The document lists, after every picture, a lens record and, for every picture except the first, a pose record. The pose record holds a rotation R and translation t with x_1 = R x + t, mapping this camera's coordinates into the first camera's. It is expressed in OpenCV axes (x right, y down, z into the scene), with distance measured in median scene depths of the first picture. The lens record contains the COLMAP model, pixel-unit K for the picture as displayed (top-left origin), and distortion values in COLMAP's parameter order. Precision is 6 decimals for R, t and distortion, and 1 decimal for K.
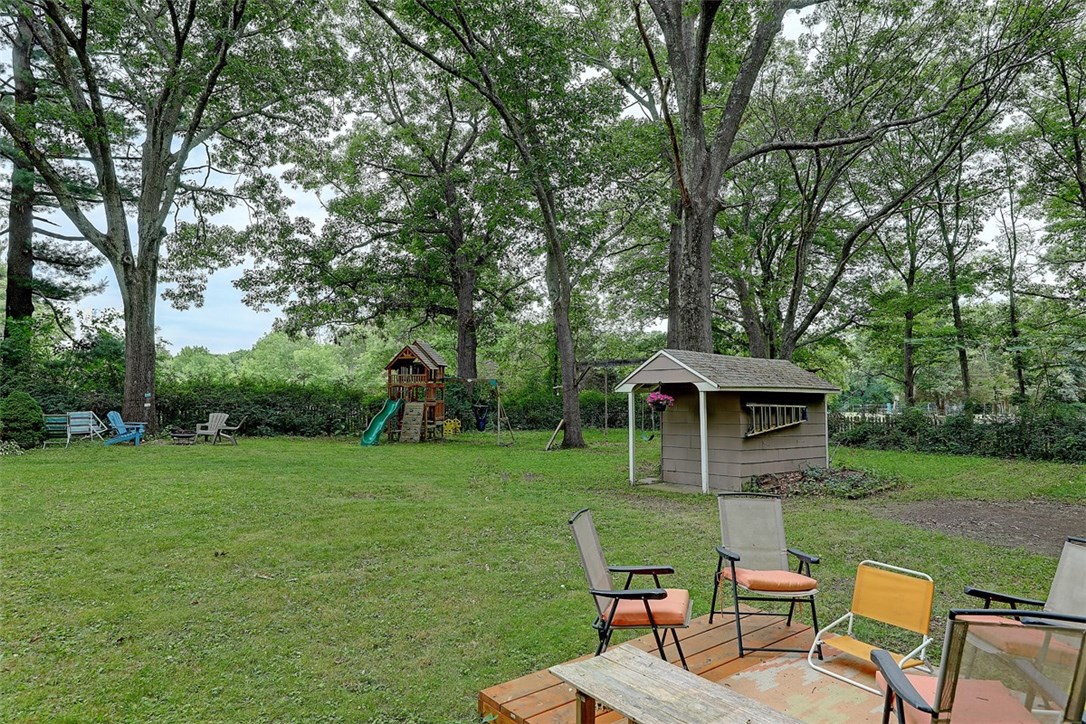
lens RADIAL K [[663.6, 0, 540.3], [0, 663.6, 363.0], [0, 0, 1]] dist [-0.007177, 0.001591]
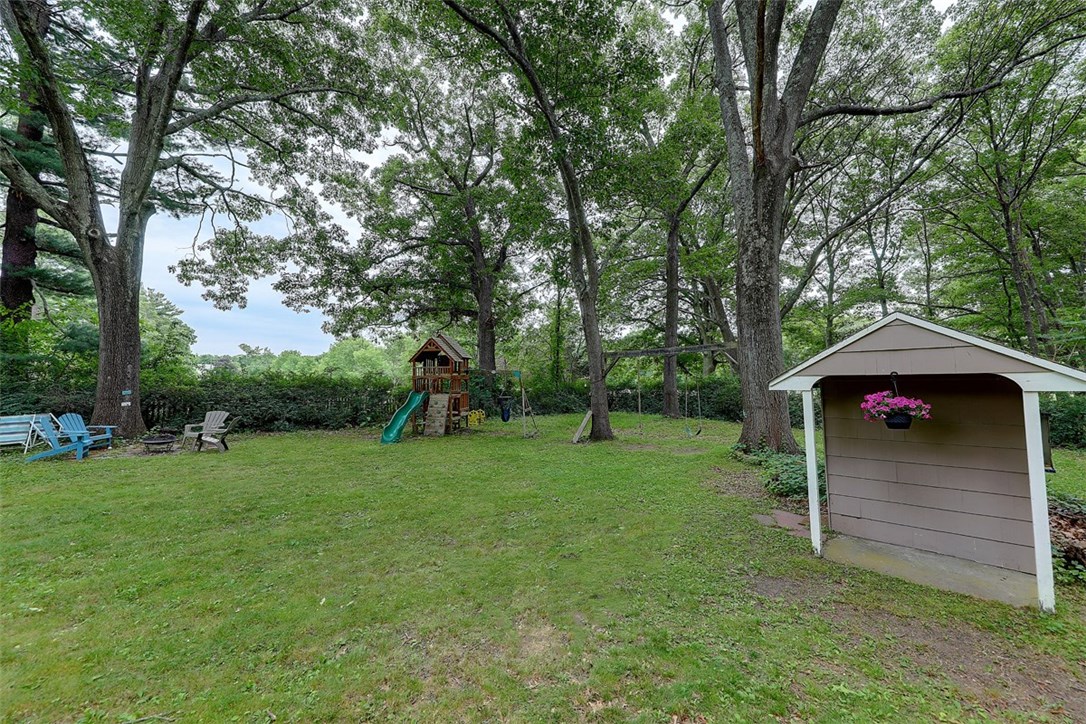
lens RADIAL K [[430.6, 0, 548.8], [0, 430.6, 361.3], [0, 0, 1]] dist [-0.002348, -0.000692]
pose [[0.998554, -0.007613, 0.053209, -0.044797], [0.007468, 0.999968, 0.002915, 0.006529], [-0.053230, -0.002514, 0.998579, 0.261726]]
